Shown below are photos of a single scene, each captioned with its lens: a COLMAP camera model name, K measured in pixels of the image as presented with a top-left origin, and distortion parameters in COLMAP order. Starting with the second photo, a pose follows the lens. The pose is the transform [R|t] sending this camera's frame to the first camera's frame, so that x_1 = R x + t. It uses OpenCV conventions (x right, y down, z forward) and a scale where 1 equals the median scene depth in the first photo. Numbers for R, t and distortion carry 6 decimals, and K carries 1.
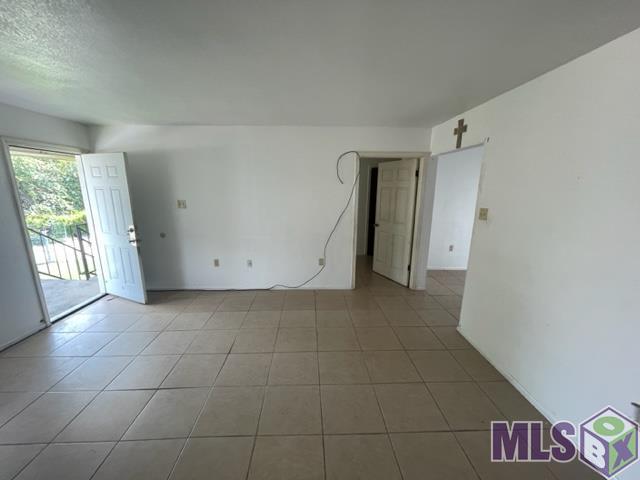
lens RADIAL K [[257.2, 0, 317.6], [0, 257.2, 239.8], [0, 0, 1]] dist [-0.003736, 0.001882]
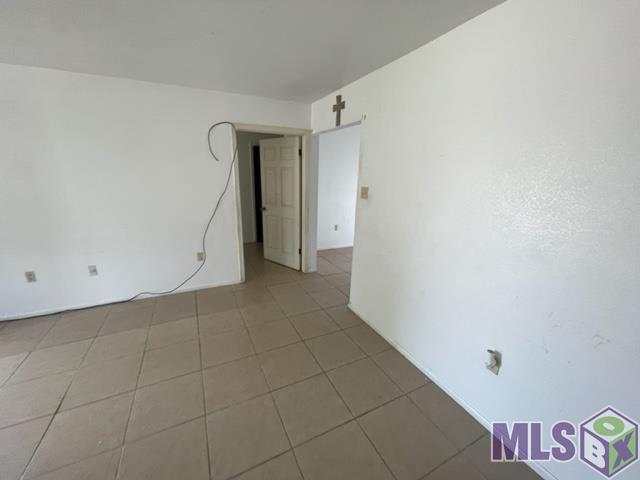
lens RADIAL K [[257.2, 0, 317.8], [0, 257.2, 240.5], [0, 0, 1]] dist [-0.003736, 0.001882]
pose [[0.910977, -0.096981, 0.400892, 0.037415], [0.071464, 0.994376, 0.078160, -0.004127], [-0.406218, -0.042552, 0.912785, 0.103815]]
